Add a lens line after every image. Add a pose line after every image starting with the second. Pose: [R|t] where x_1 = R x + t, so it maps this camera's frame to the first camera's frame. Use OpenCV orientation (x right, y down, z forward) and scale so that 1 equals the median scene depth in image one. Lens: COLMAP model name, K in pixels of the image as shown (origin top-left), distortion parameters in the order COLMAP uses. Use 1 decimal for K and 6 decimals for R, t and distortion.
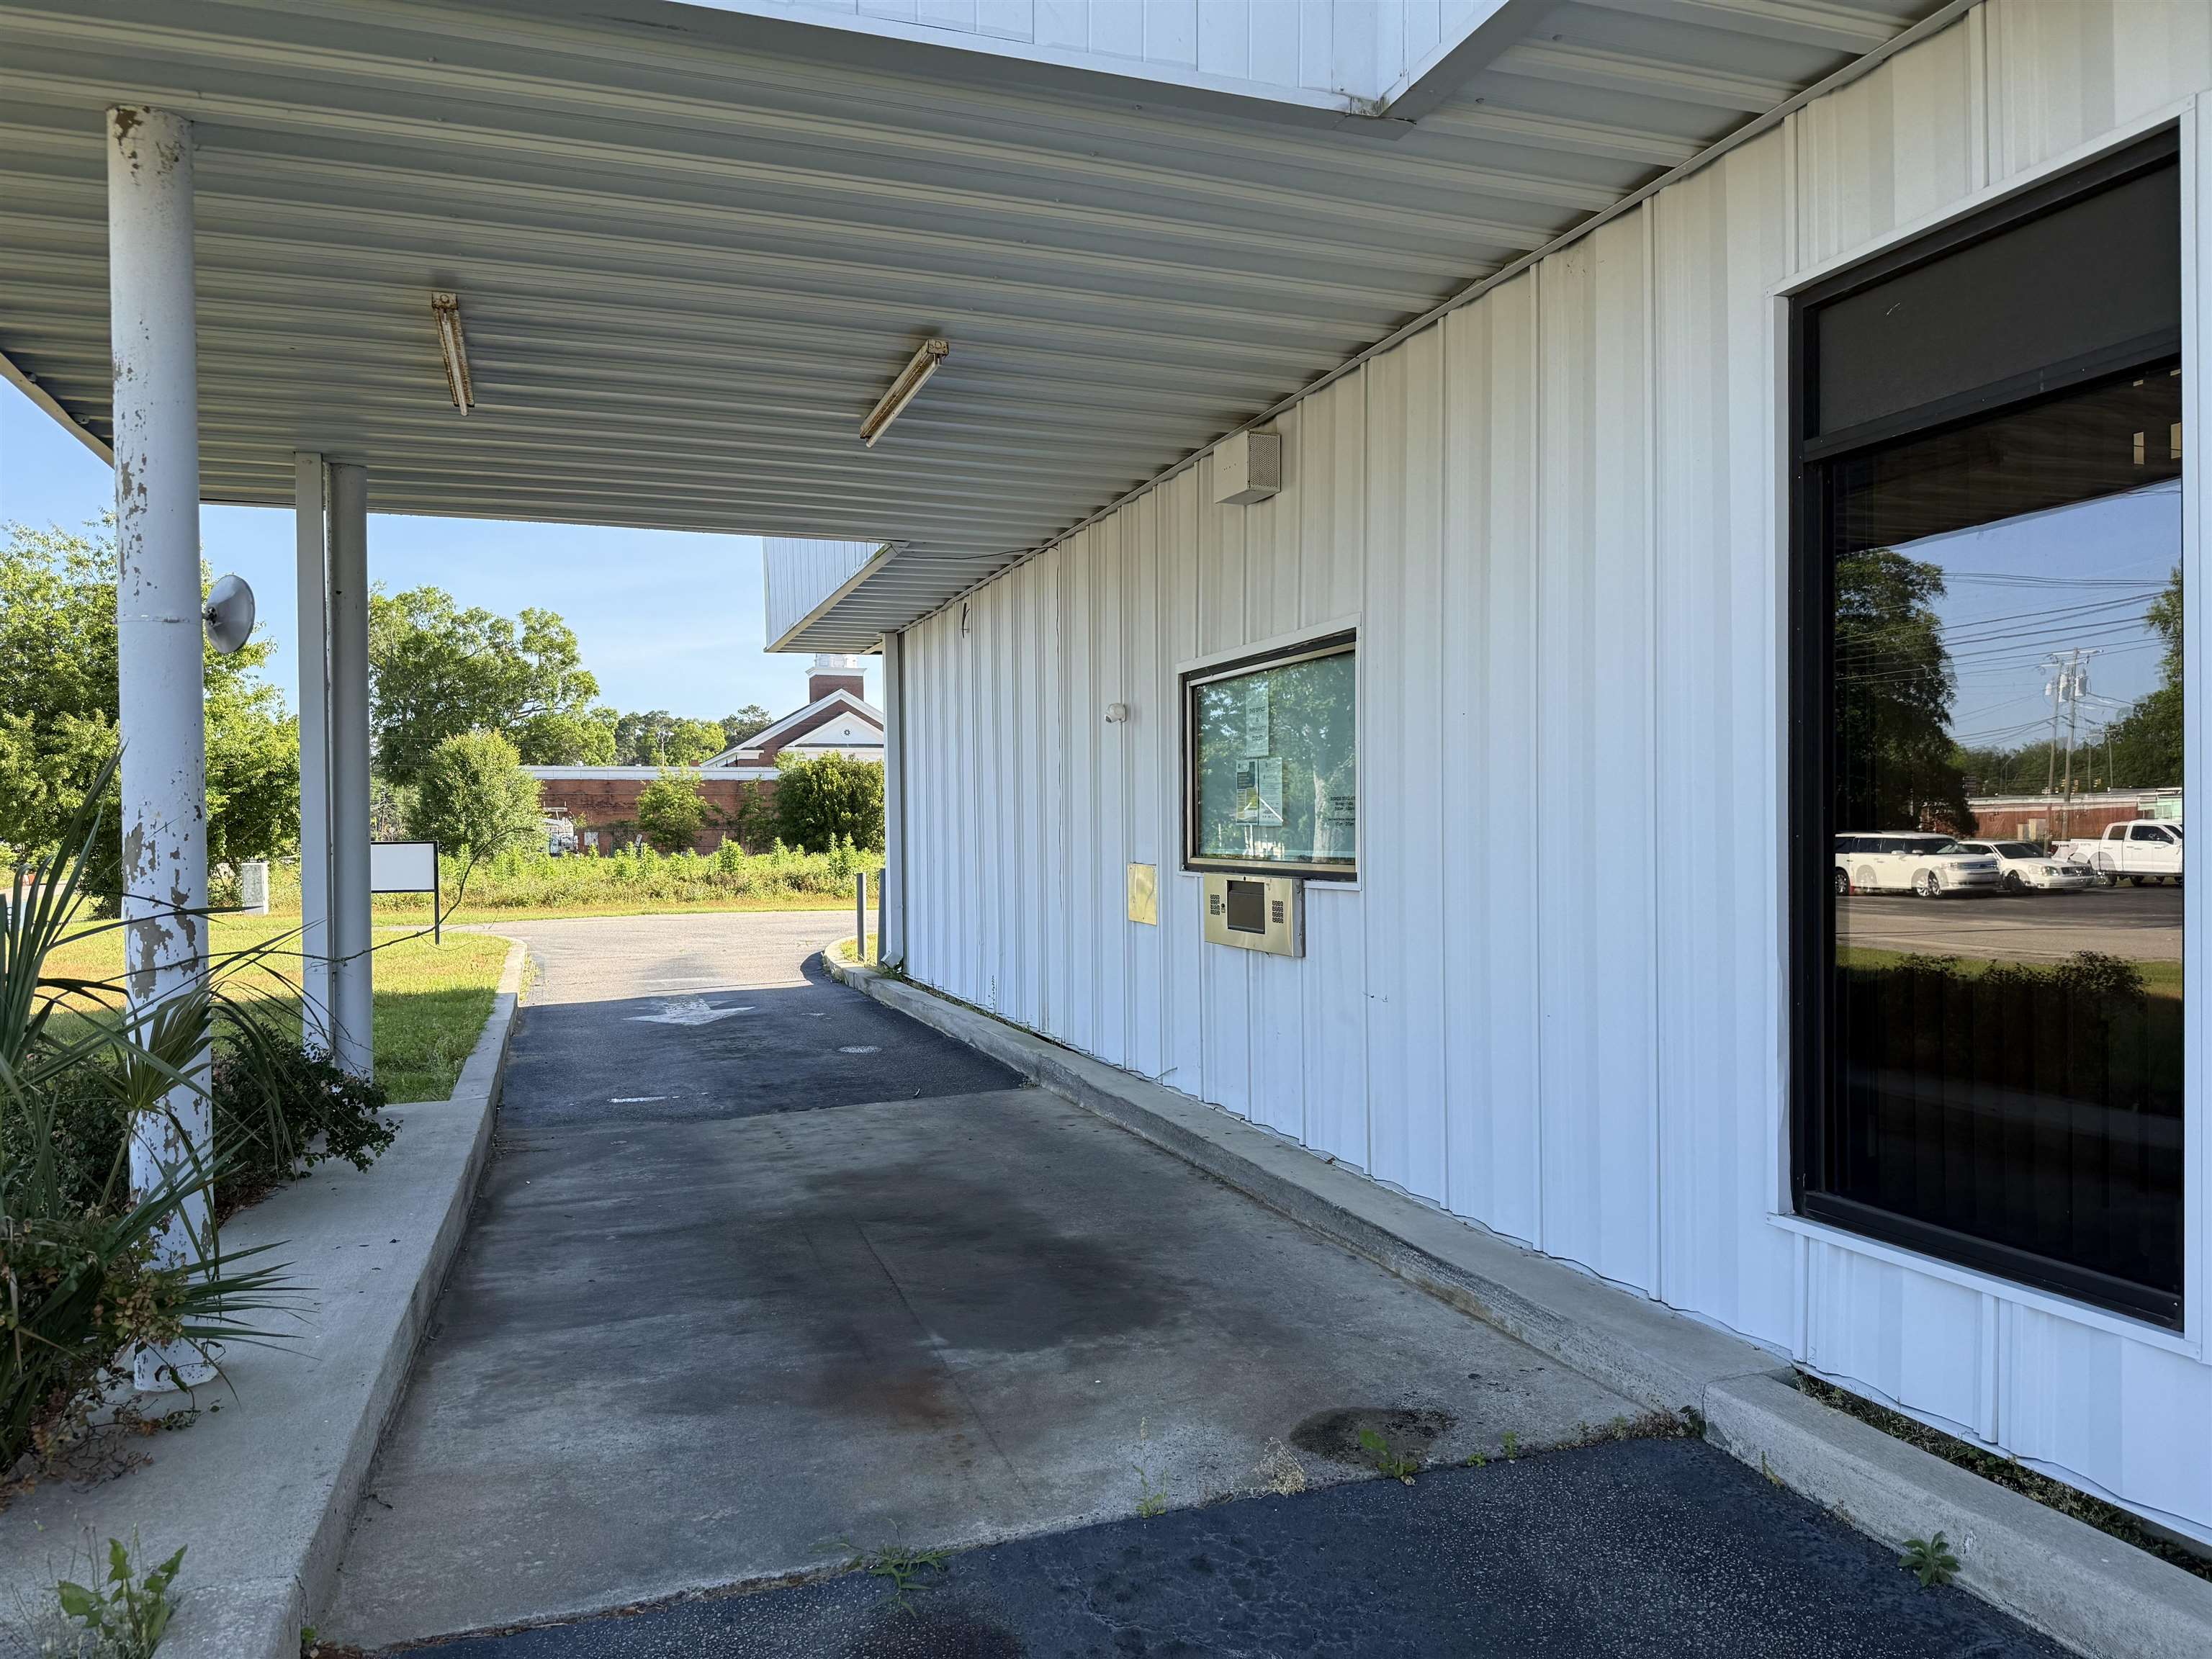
lens RADIAL K [[1546.2, 0, 1121.9], [0, 1546.2, 841.6], [0, 0, 1]] dist [0.051873, -0.066334]
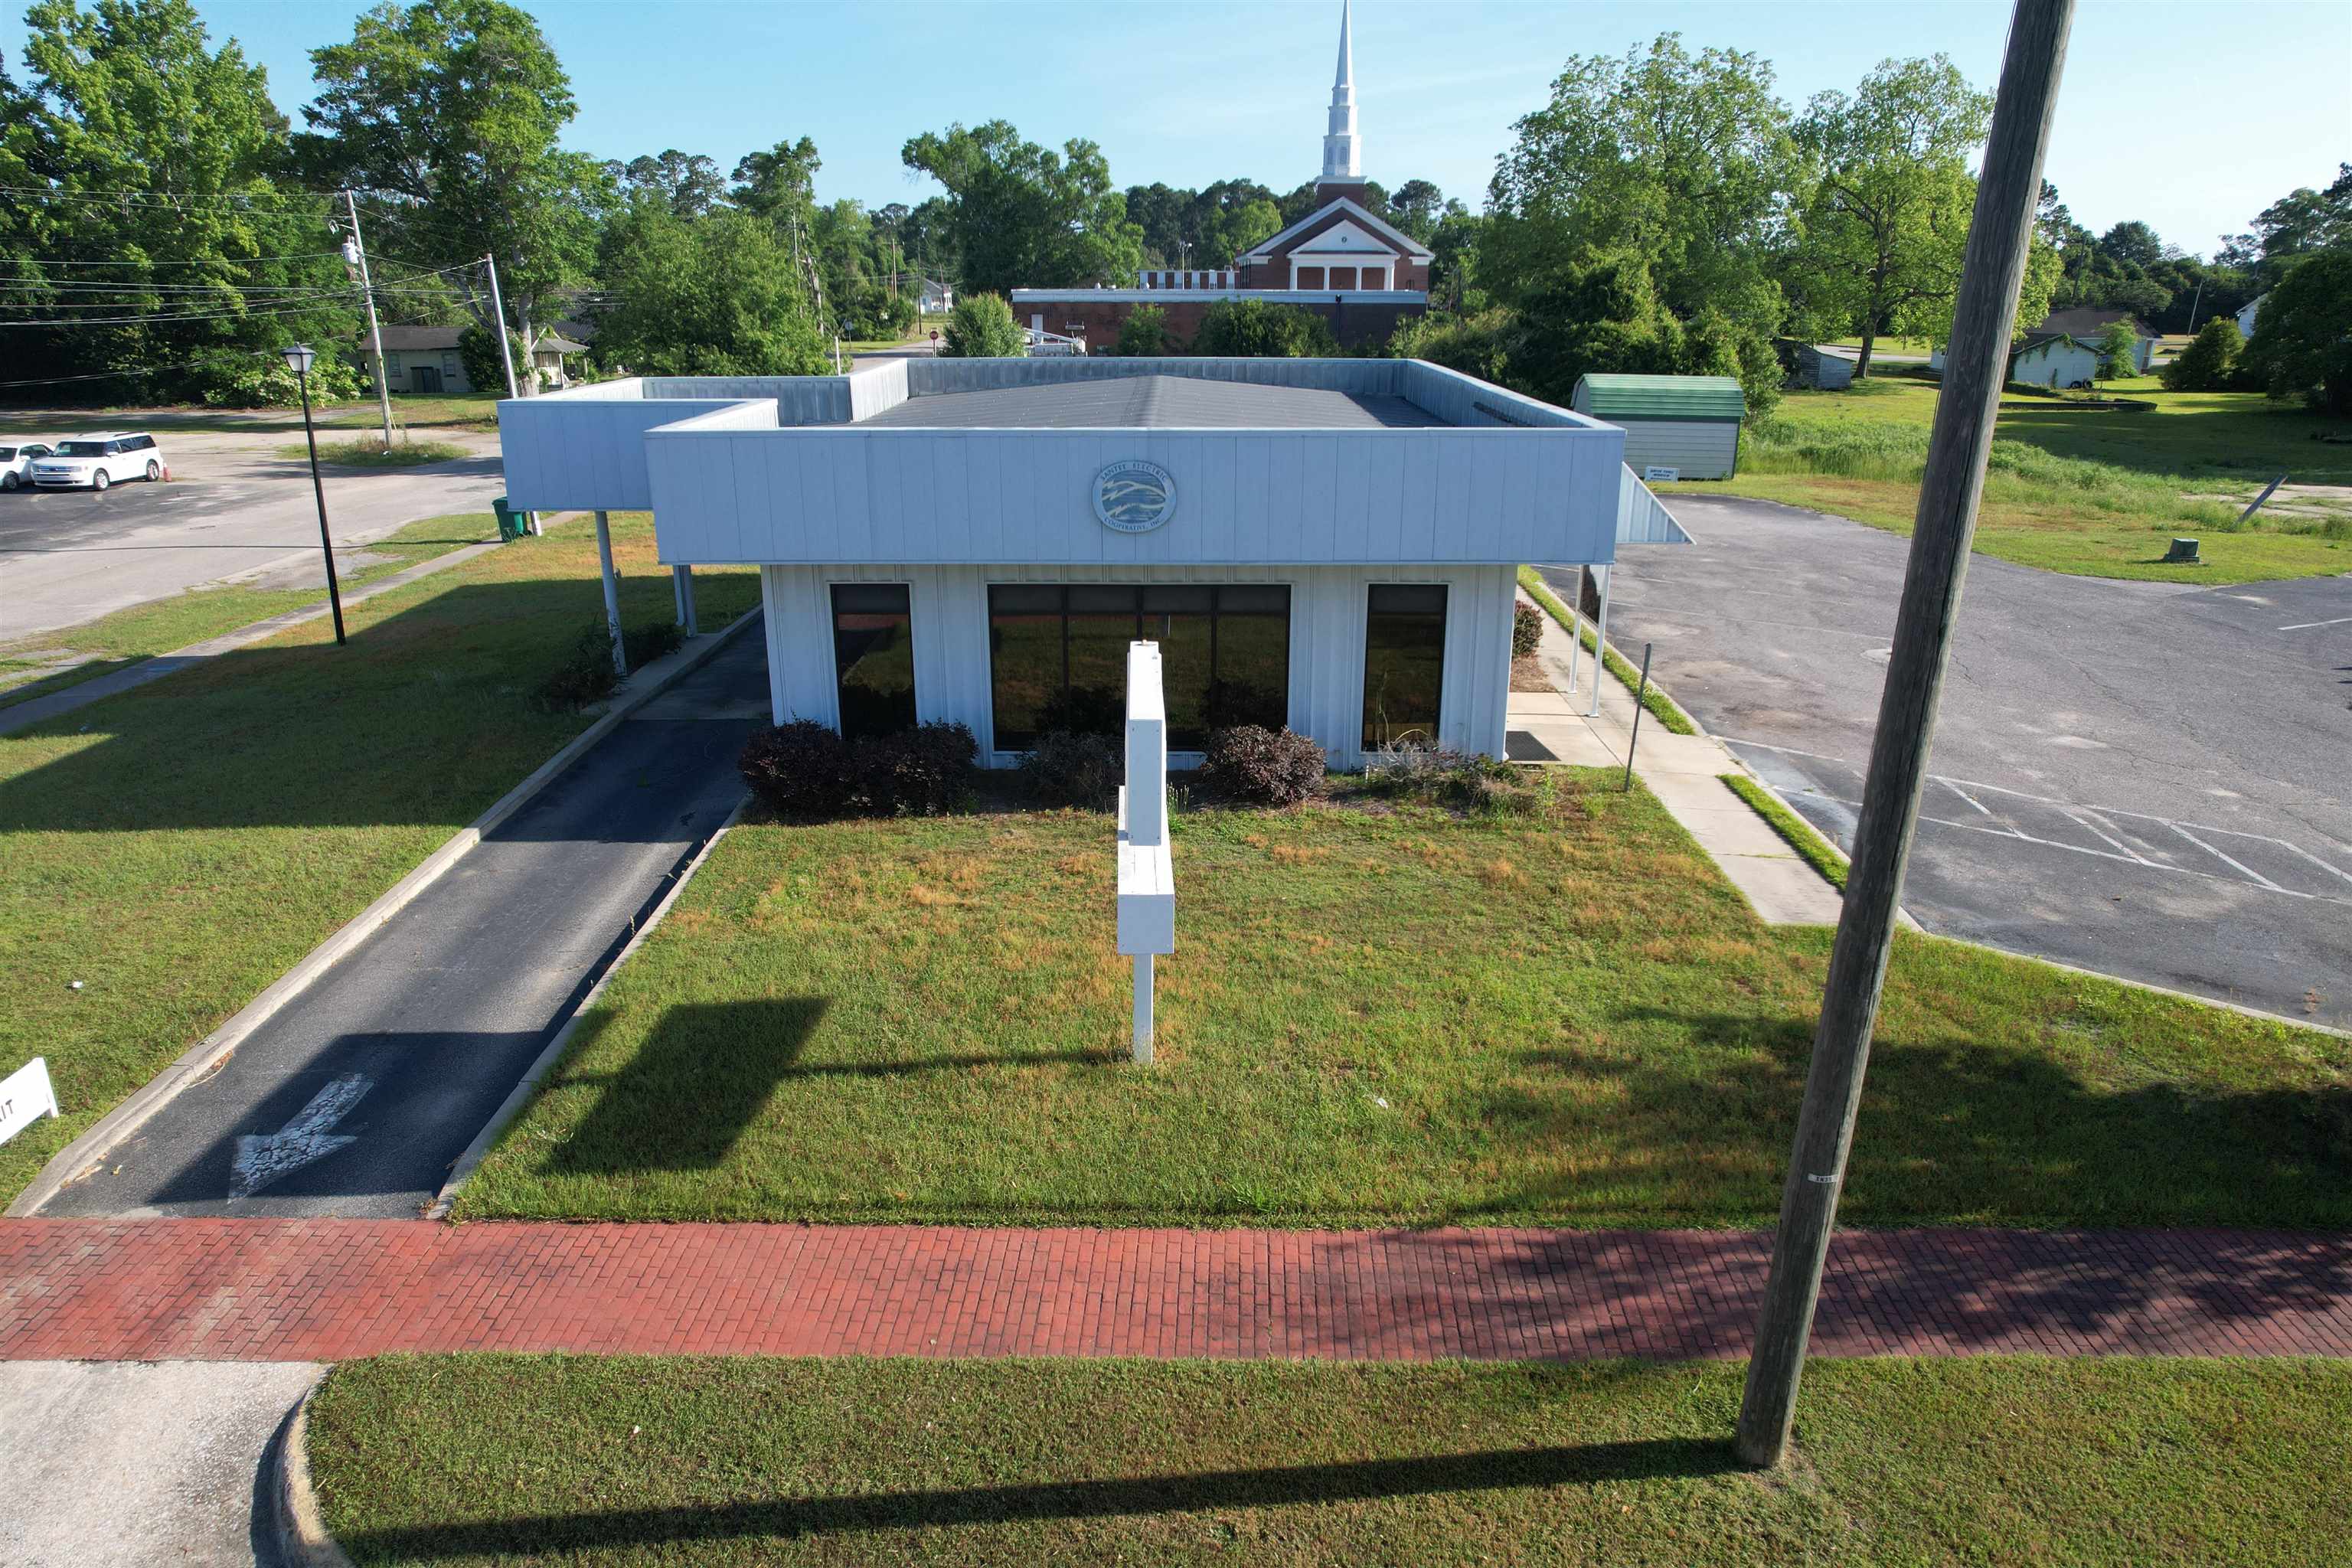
lens RADIAL K [[1500.6, 0, 1179.9], [0, 1500.6, 777.7], [0, 0, 1]] dist [-0.080938, 0.074152]
pose [[0.940040, 0.120872, -0.318928, 0.222448], [-0.016161, 0.949831, 0.312345, -0.079314], [0.340681, -0.288462, 0.894833, -0.239700]]
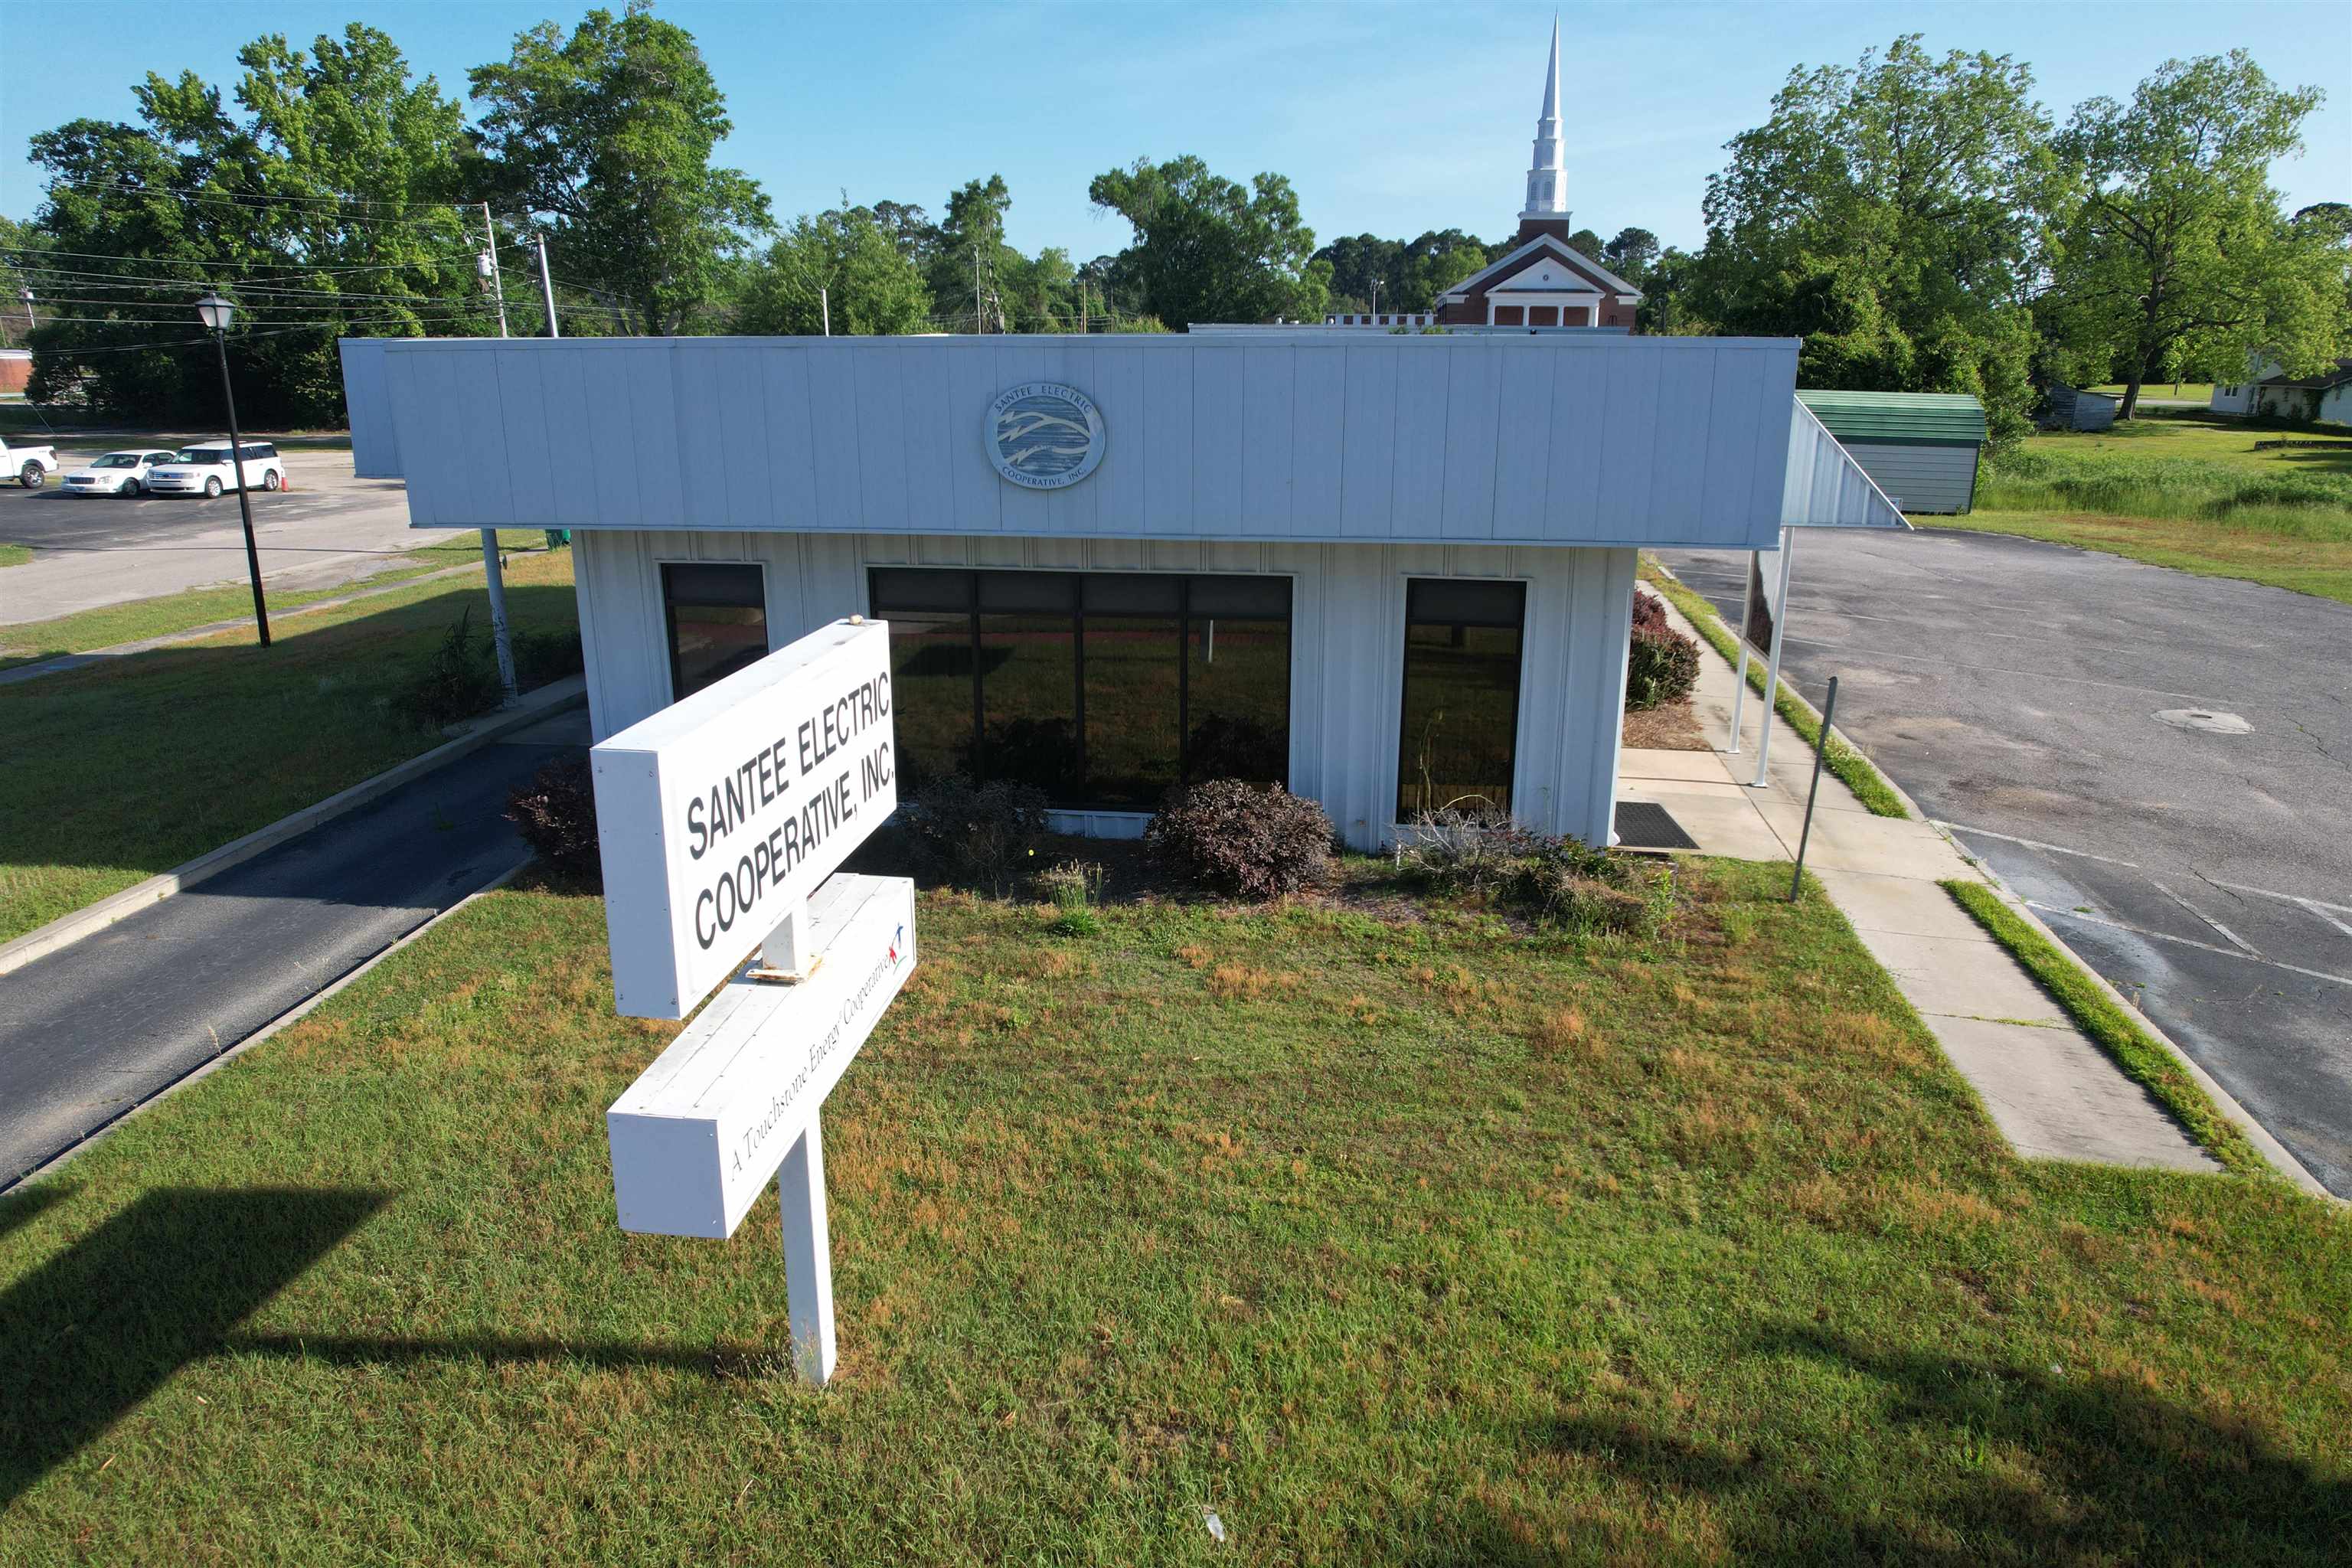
lens RADIAL K [[1500.6, 0, 1179.2], [0, 1500.6, 780.0], [0, 0, 1]] dist [-0.080938, 0.074152]
pose [[0.884879, 0.145465, -0.442525, 0.224249], [-0.016378, 0.959119, 0.282527, -0.053625], [0.465532, -0.242755, 0.851087, -0.141095]]
